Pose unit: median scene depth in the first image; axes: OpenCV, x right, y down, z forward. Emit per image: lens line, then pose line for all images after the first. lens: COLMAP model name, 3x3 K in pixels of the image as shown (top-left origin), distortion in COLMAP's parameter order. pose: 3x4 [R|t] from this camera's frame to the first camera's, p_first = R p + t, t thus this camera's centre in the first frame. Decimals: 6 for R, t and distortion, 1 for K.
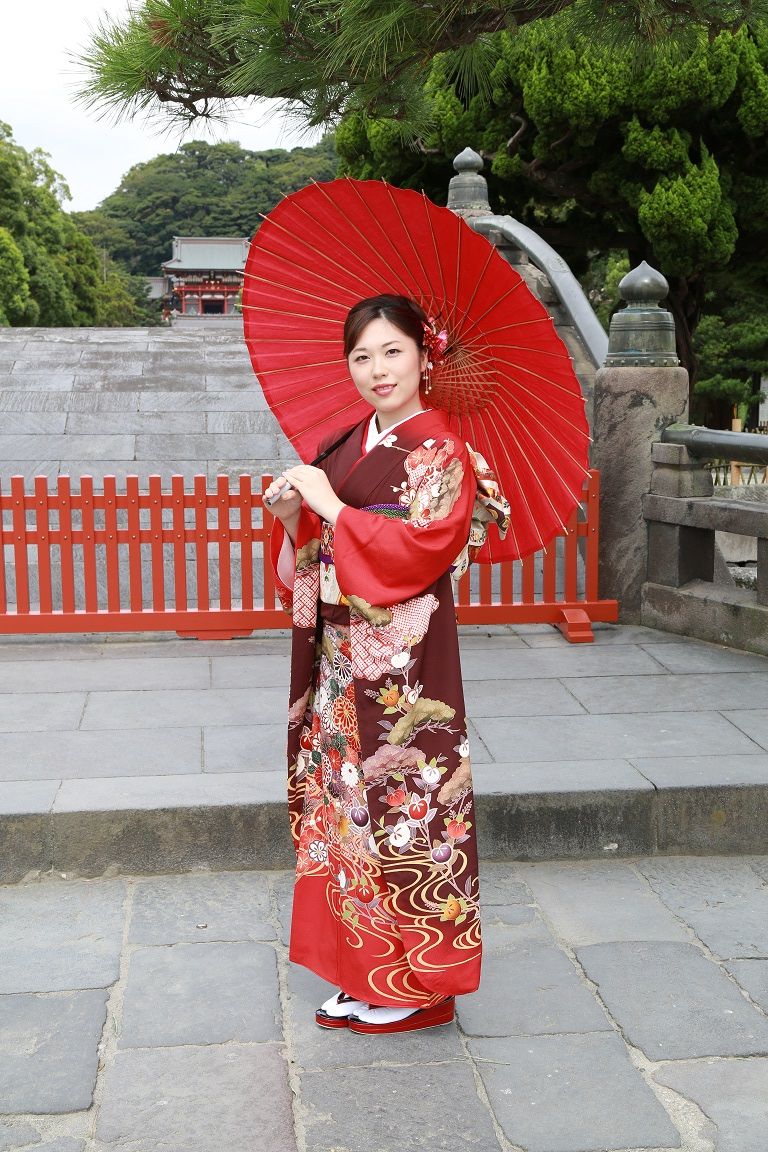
lens RADIAL K [[1283.0, 0, 380.1], [0, 1283.0, 593.8], [0, 0, 1]] dist [0.045536, 0.059208]
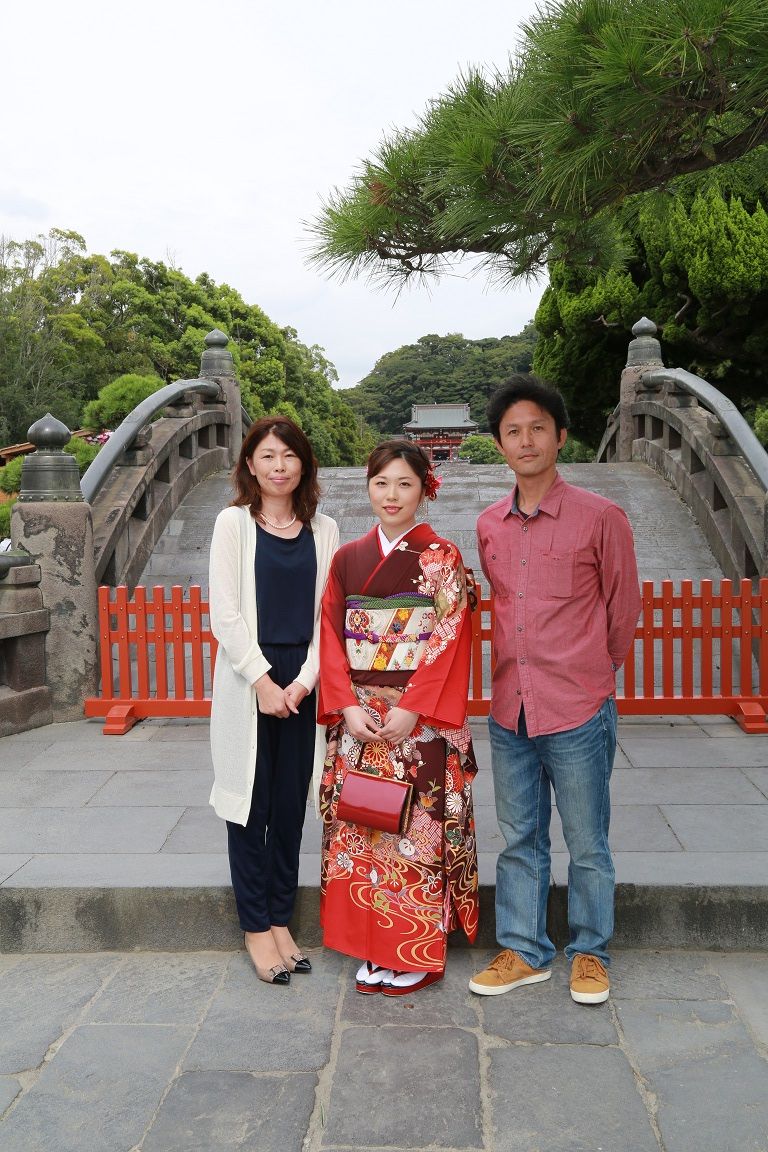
lens RADIAL K [[1283.0, 0, 380.1], [0, 1283.0, 593.8], [0, 0, 1]] dist [0.045536, 0.059208]
pose [[0.988101, -0.001673, -0.153795, 0.008647], [-0.011688, 0.996233, -0.085930, 0.025913], [0.153359, 0.086705, 0.984359, -0.234541]]
